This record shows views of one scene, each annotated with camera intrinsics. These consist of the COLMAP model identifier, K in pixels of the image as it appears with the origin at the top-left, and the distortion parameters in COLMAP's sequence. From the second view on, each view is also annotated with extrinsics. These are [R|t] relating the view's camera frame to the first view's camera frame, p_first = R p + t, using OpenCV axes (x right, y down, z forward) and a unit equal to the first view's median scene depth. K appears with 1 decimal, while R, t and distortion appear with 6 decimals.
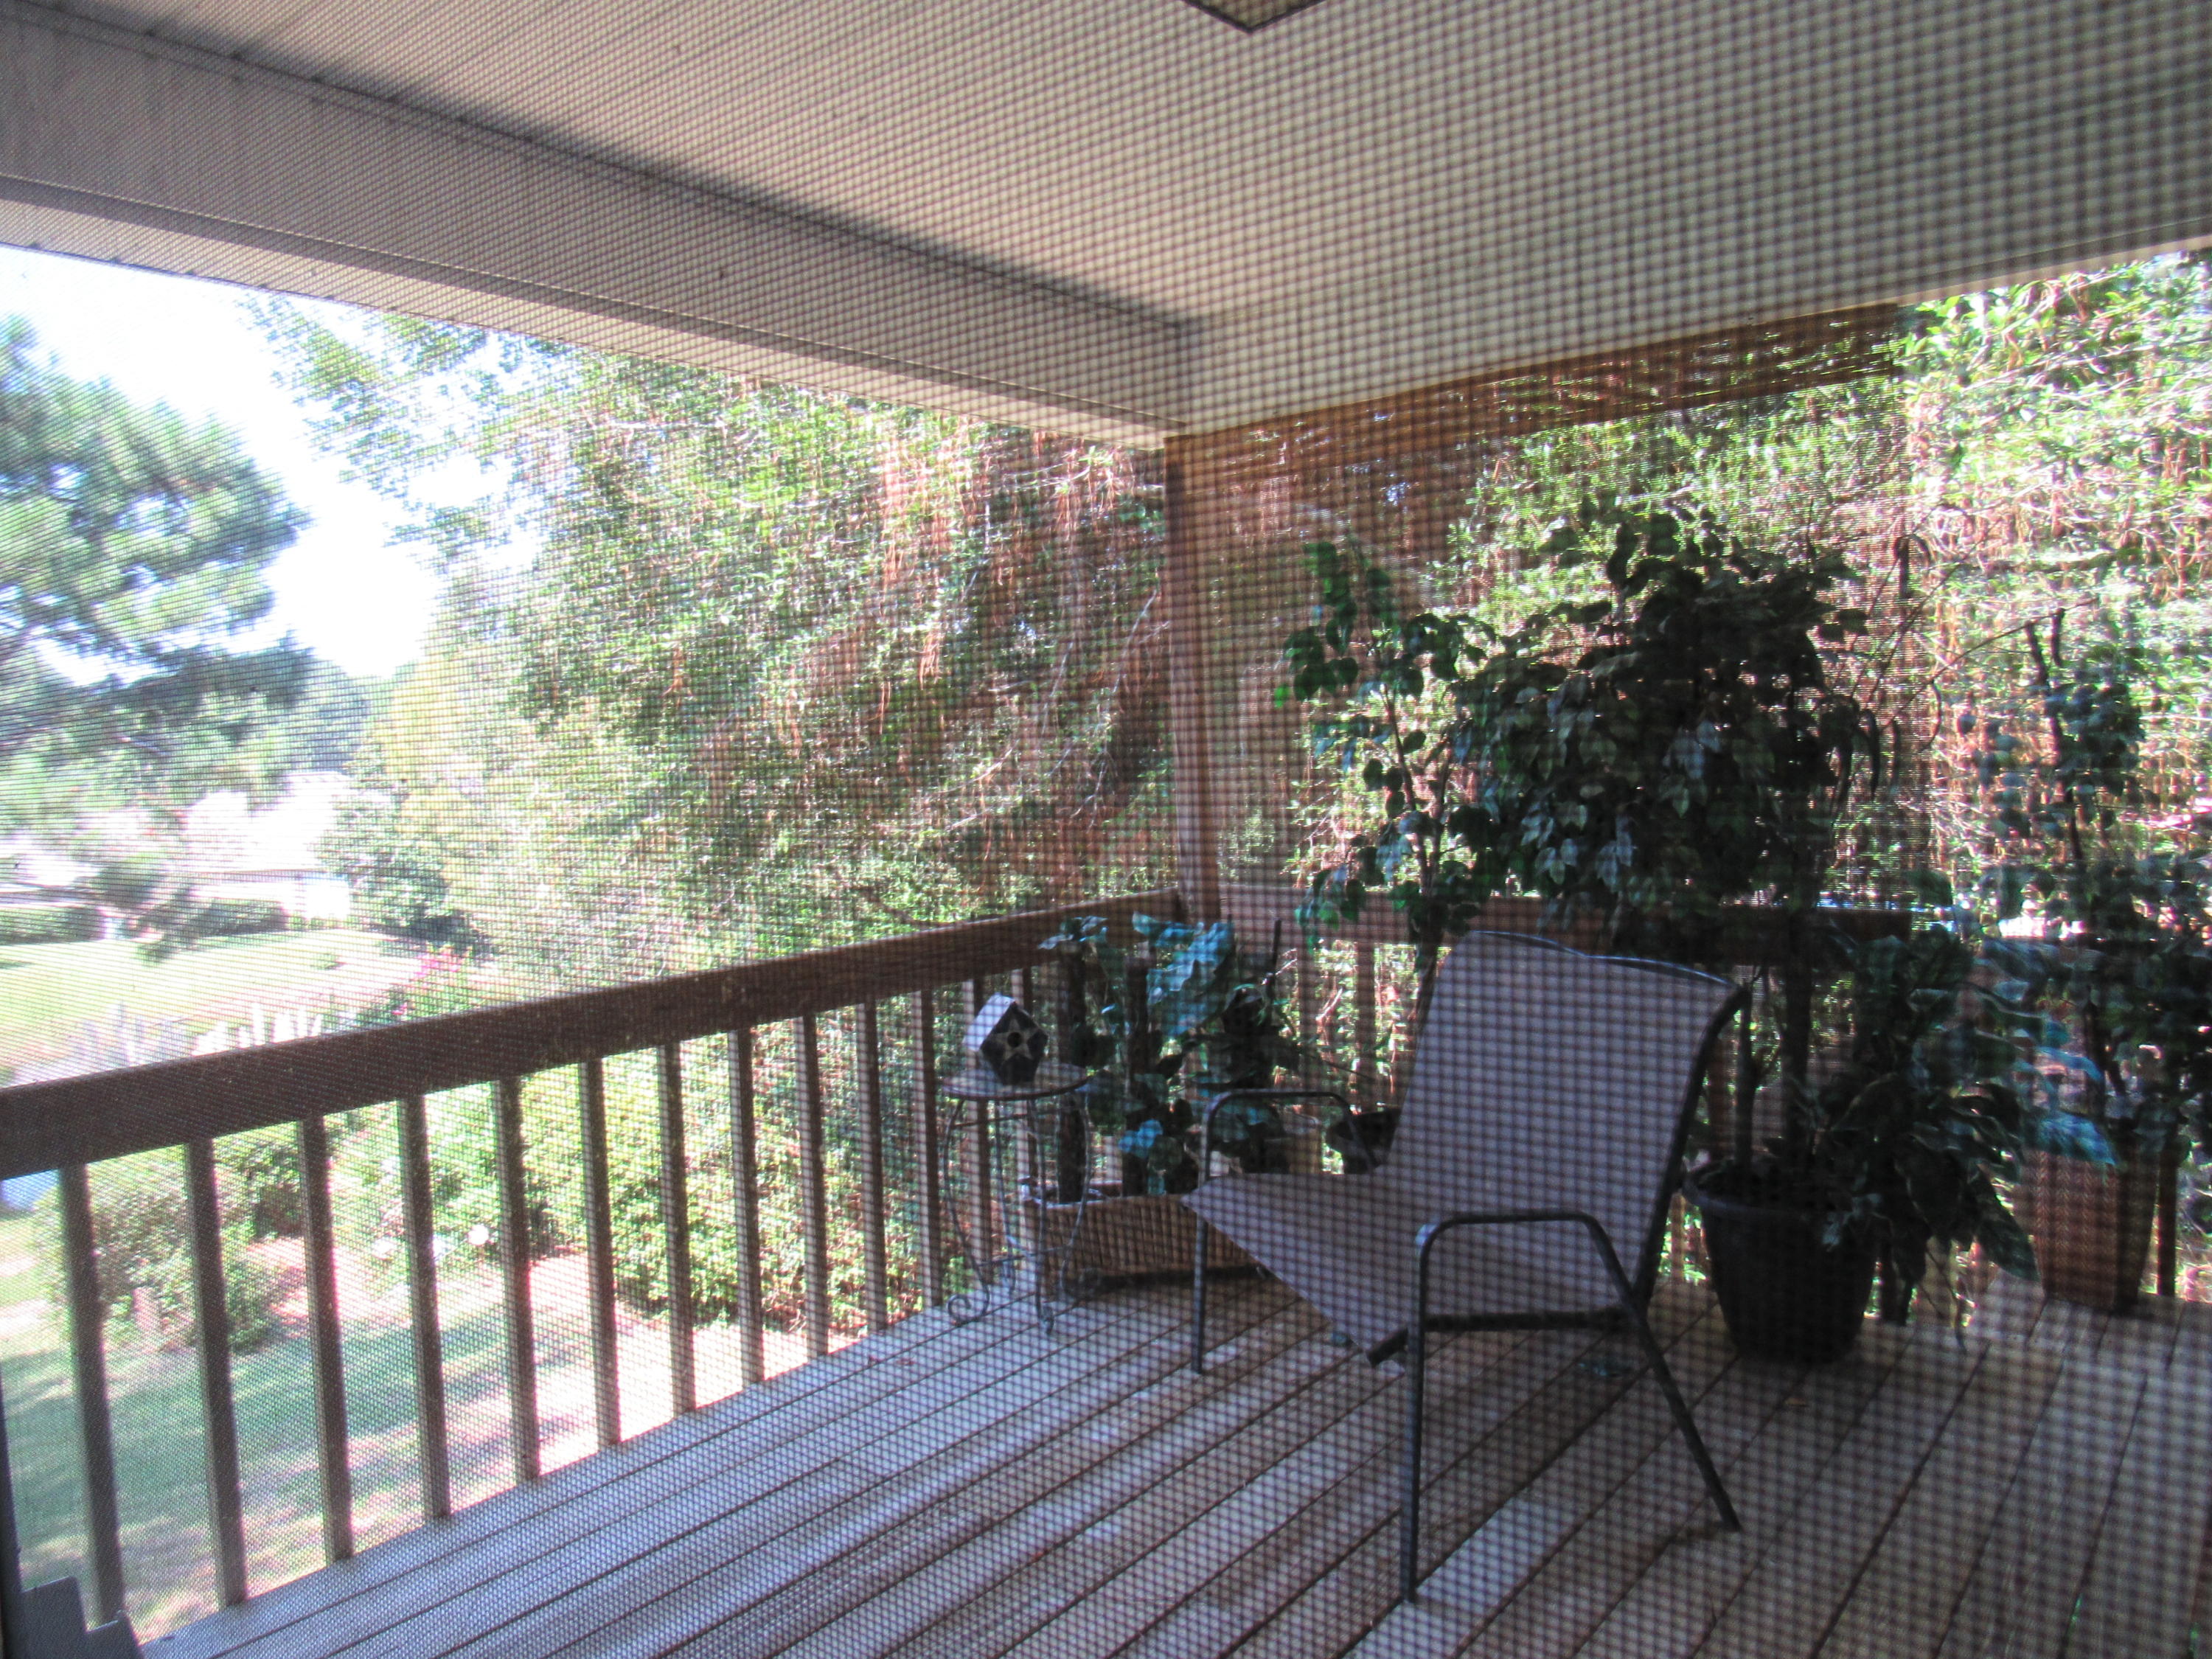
lens RADIAL K [[1579.7, 0, 1101.1], [0, 1579.7, 843.4], [0, 0, 1]] dist [-0.009561, -0.010523]
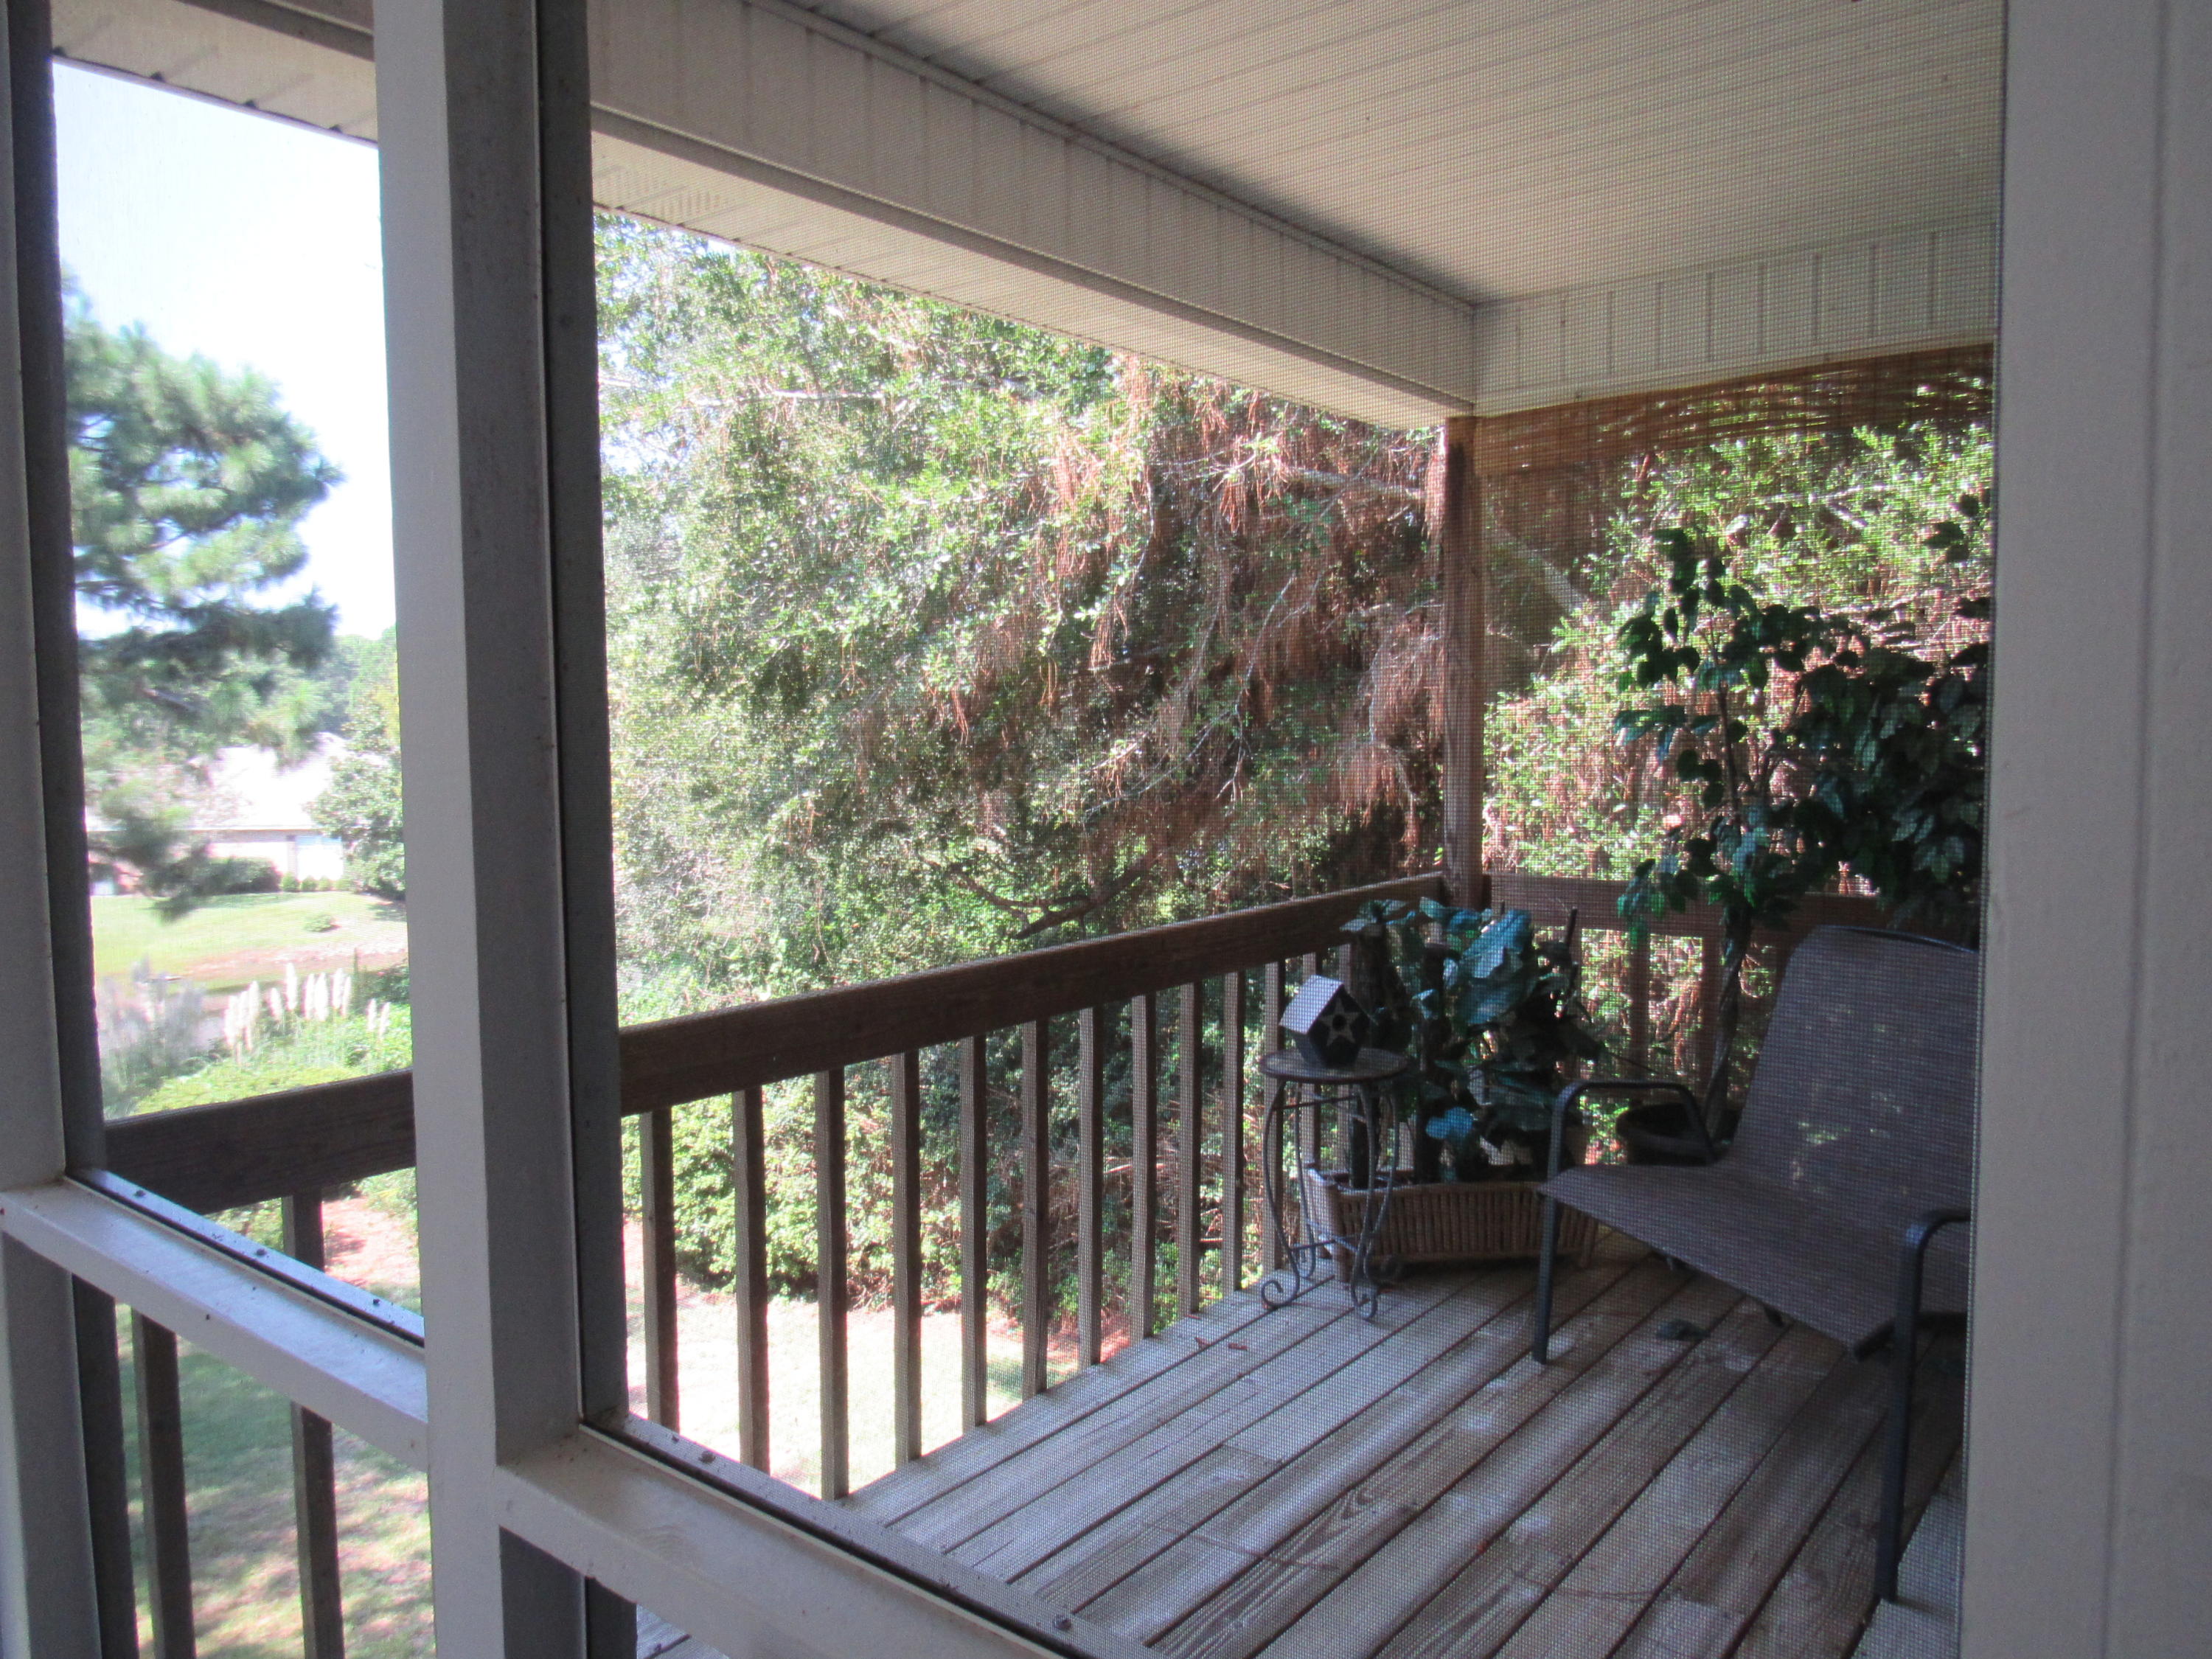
lens RADIAL K [[1579.7, 0, 1102.0], [0, 1579.7, 835.9], [0, 0, 1]] dist [-0.009561, -0.010523]
pose [[0.999491, 0.027103, 0.016801, -0.065243], [-0.027208, 0.999611, 0.006067, 0.001528], [-0.016630, -0.006521, 0.999840, 0.004366]]
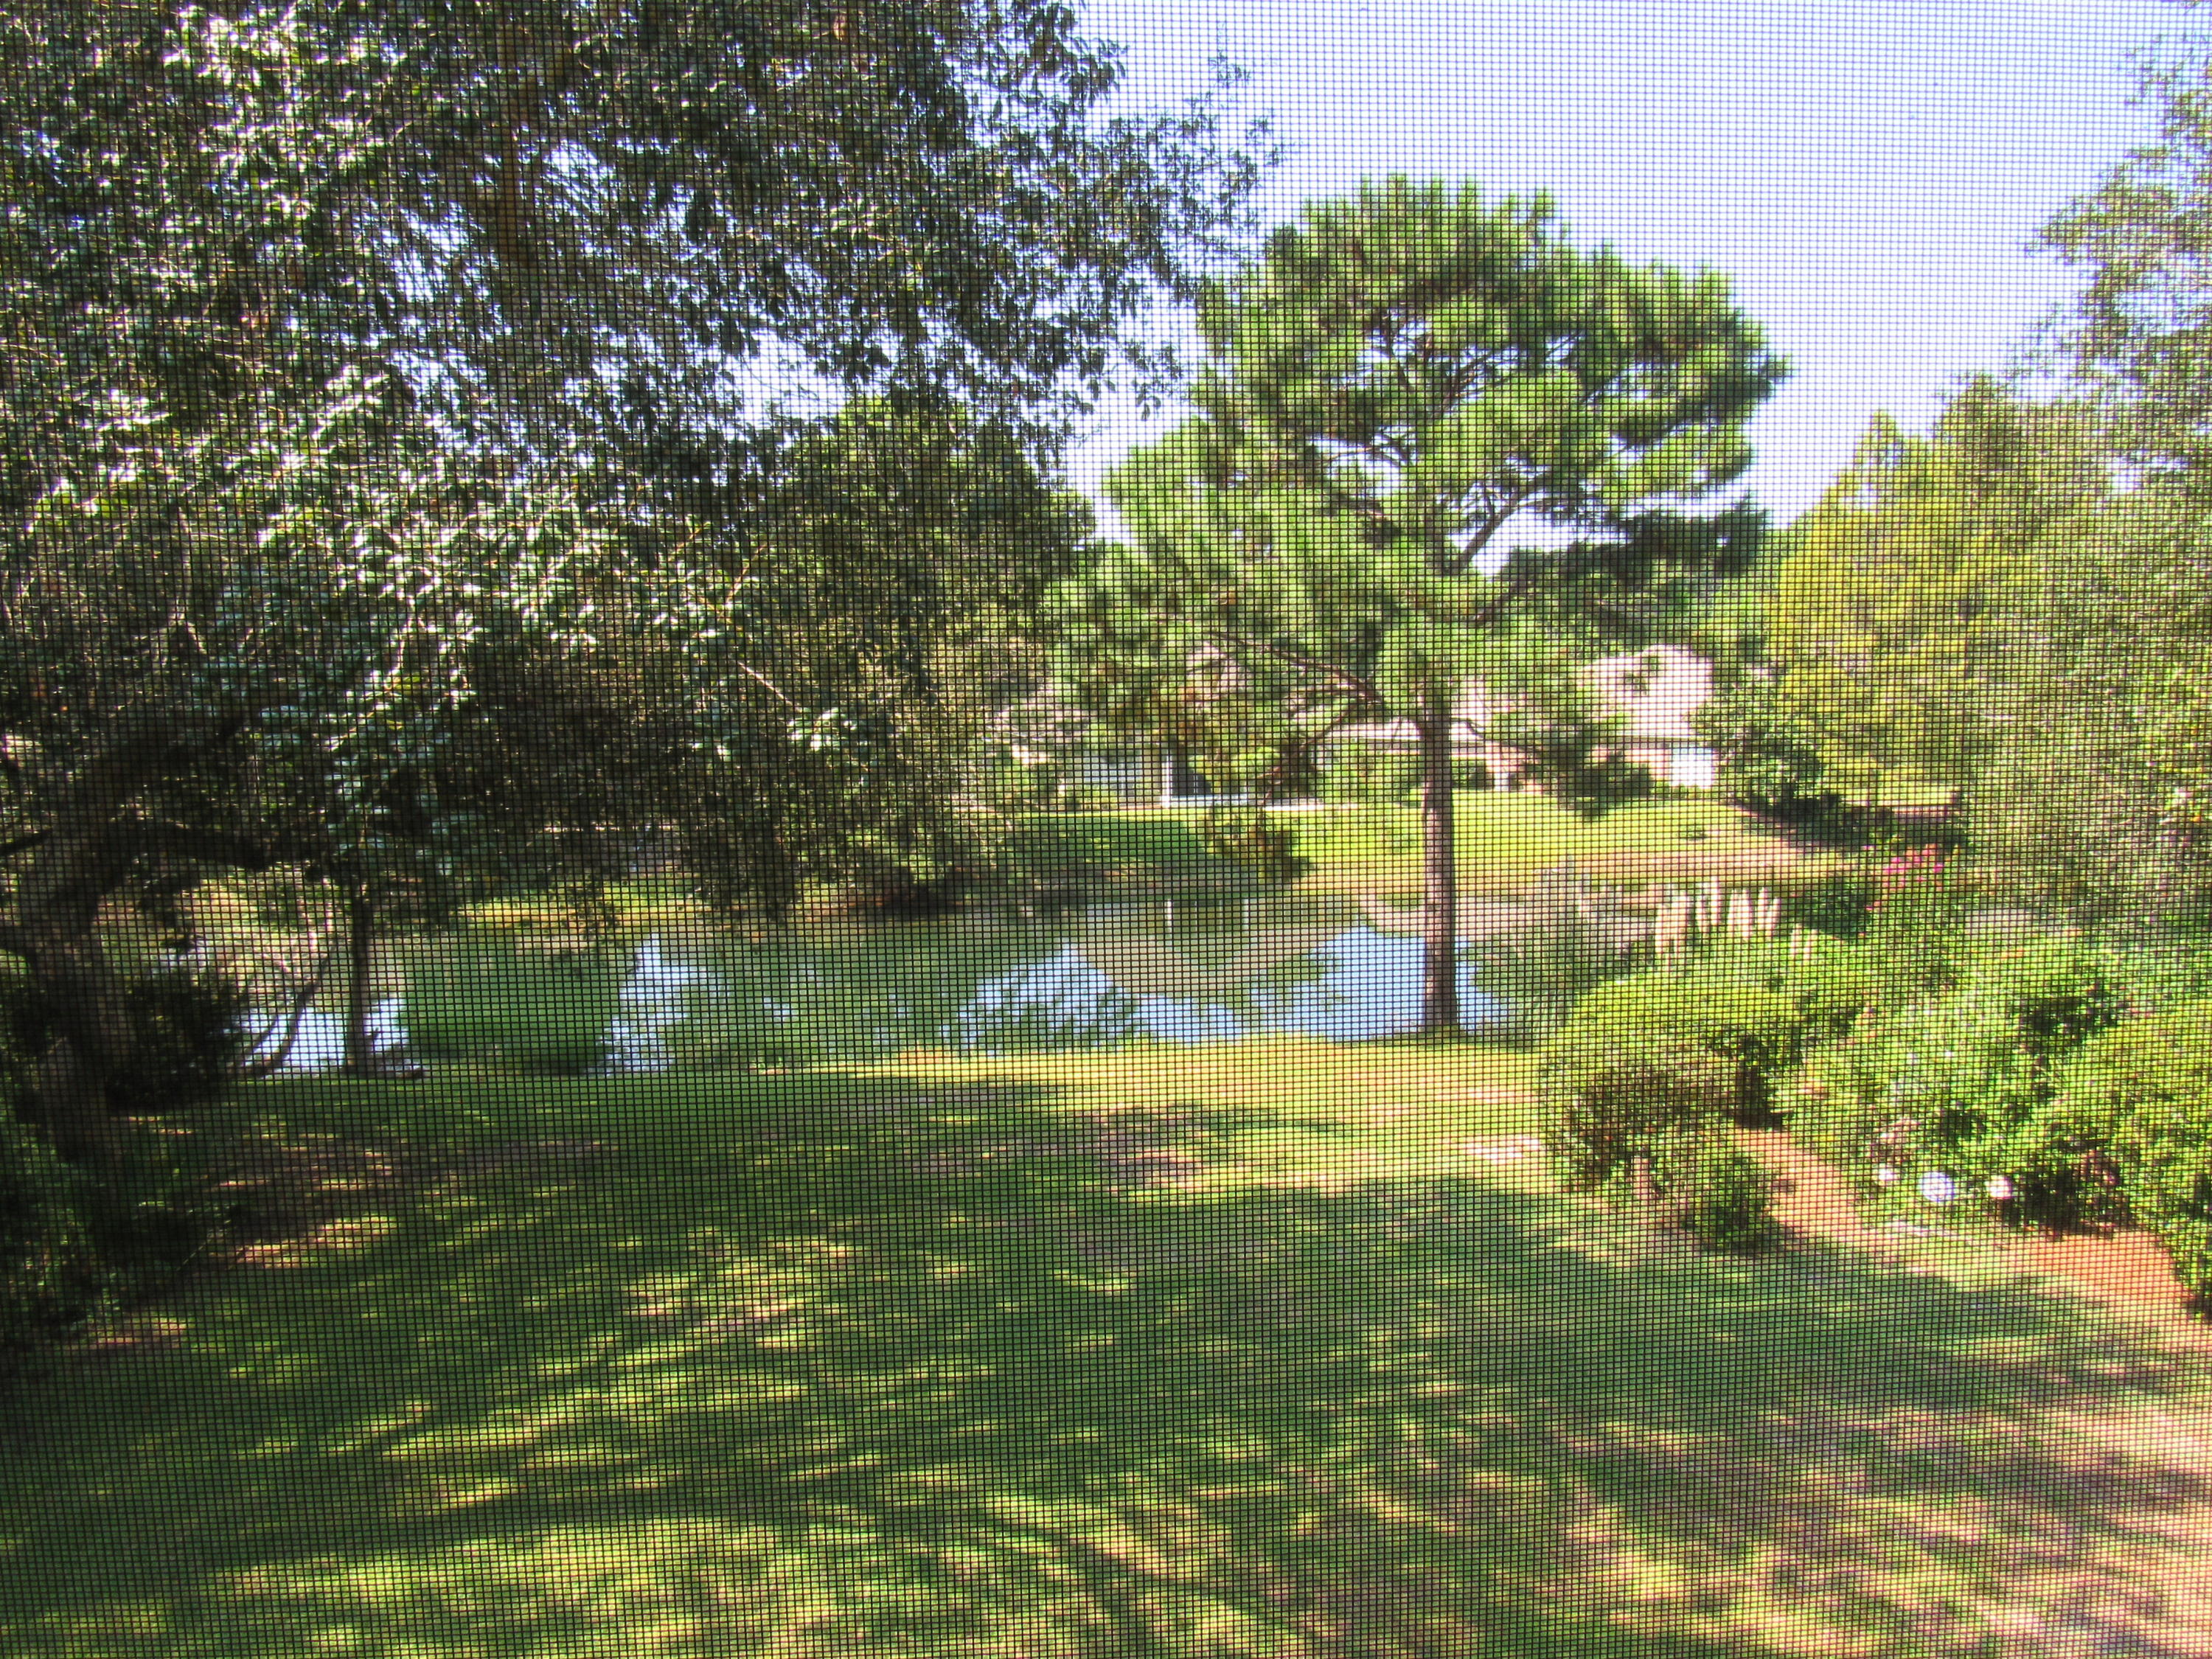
lens RADIAL K [[1579.7, 0, 1105.0], [0, 1579.7, 838.8], [0, 0, 1]] dist [-0.009561, -0.010523]
pose [[0.708450, 0.114927, -0.696341, -0.190349], [-0.062306, 0.992985, 0.100497, 0.004868], [0.703005, -0.027811, 0.710641, 0.065734]]
